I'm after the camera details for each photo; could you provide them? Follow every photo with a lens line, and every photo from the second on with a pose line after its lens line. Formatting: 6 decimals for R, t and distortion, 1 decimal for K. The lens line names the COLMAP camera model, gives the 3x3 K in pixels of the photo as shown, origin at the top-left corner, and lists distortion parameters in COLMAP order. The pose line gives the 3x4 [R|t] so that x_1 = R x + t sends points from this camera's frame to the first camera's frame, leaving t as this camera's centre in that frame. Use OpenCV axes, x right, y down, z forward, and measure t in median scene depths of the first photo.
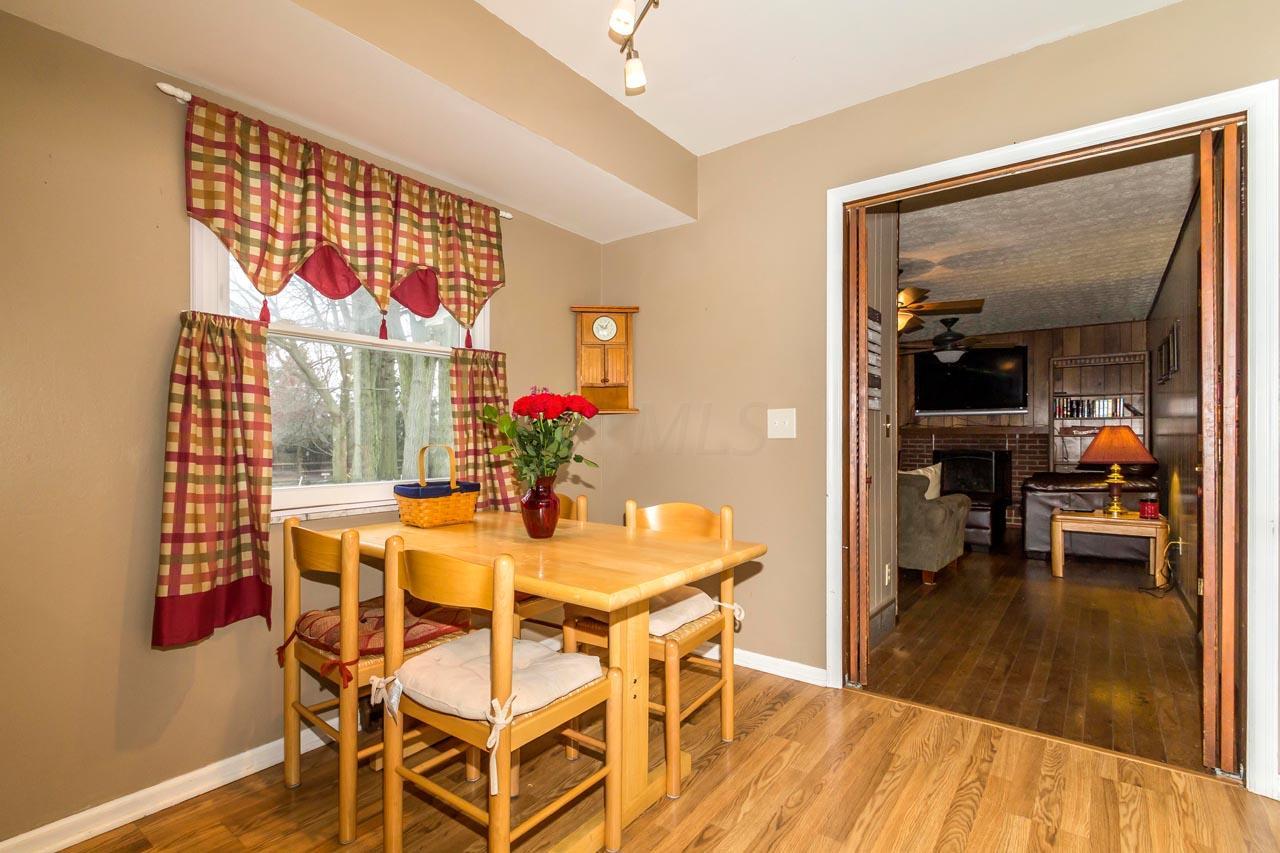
lens RADIAL K [[603.0, 0, 645.6], [0, 603.0, 432.4], [0, 0, 1]] dist [-0.000431, -0.001094]
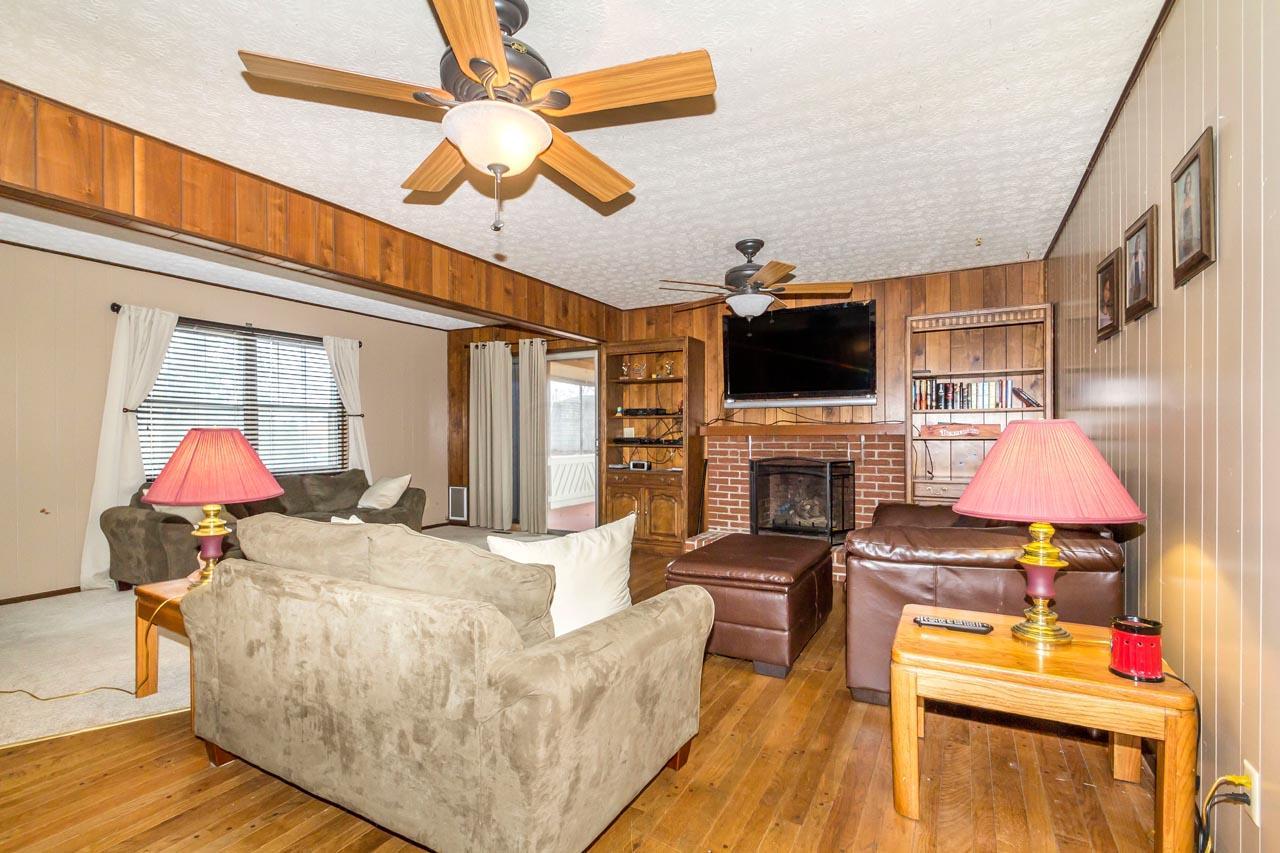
lens RADIAL K [[603.0, 0, 636.2], [0, 603.0, 432.0], [0, 0, 1]] dist [-0.000431, -0.001094]
pose [[0.988537, 0.000643, 0.150978, 0.292585], [-0.001603, 0.999979, 0.006233, -0.005080], [-0.150971, -0.006404, 0.988517, 0.413555]]
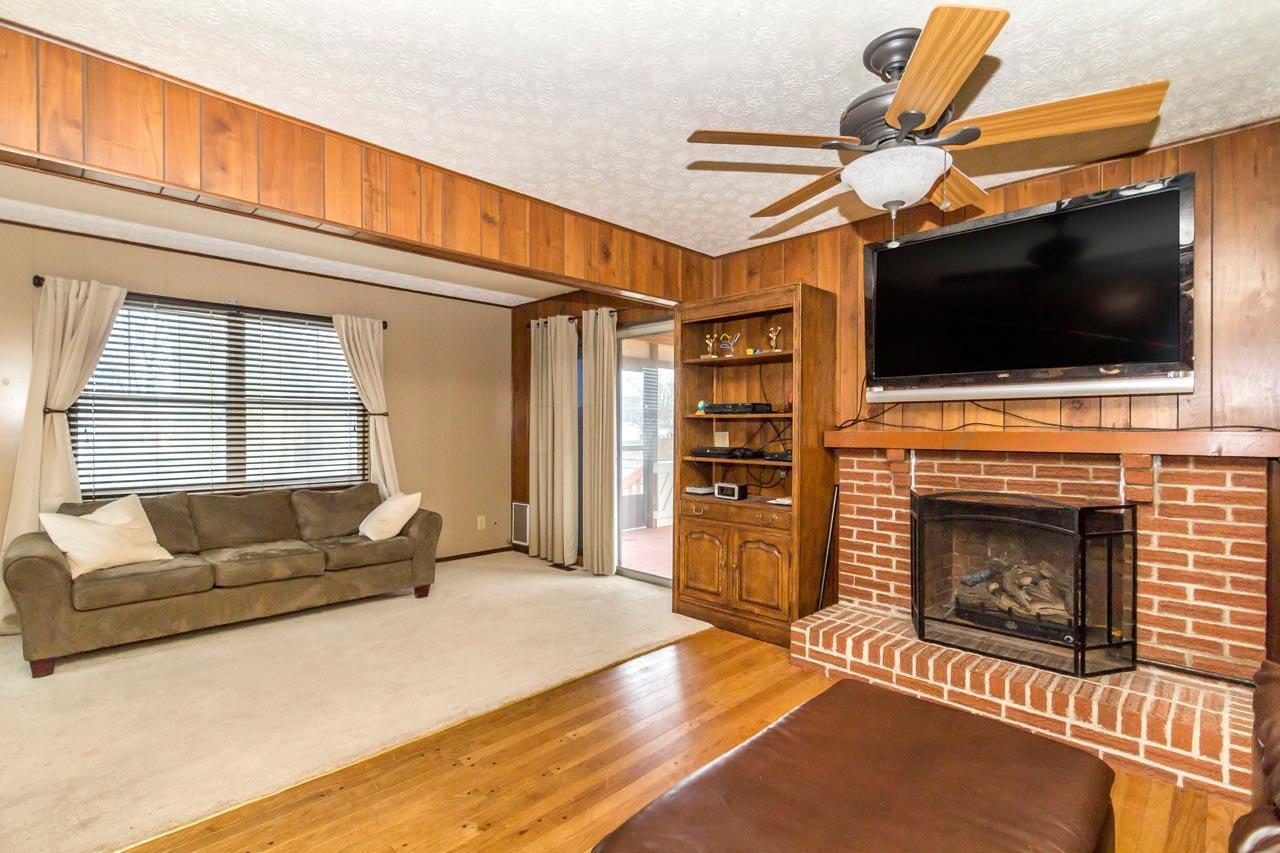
lens RADIAL K [[603.0, 0, 632.4], [0, 603.0, 428.0], [0, 0, 1]] dist [-0.000431, -0.001094]
pose [[0.990940, 0.005379, -0.134195, 0.411406], [-0.004101, 0.999944, 0.009802, -0.015010], [0.134240, -0.009163, 0.990906, 0.694240]]
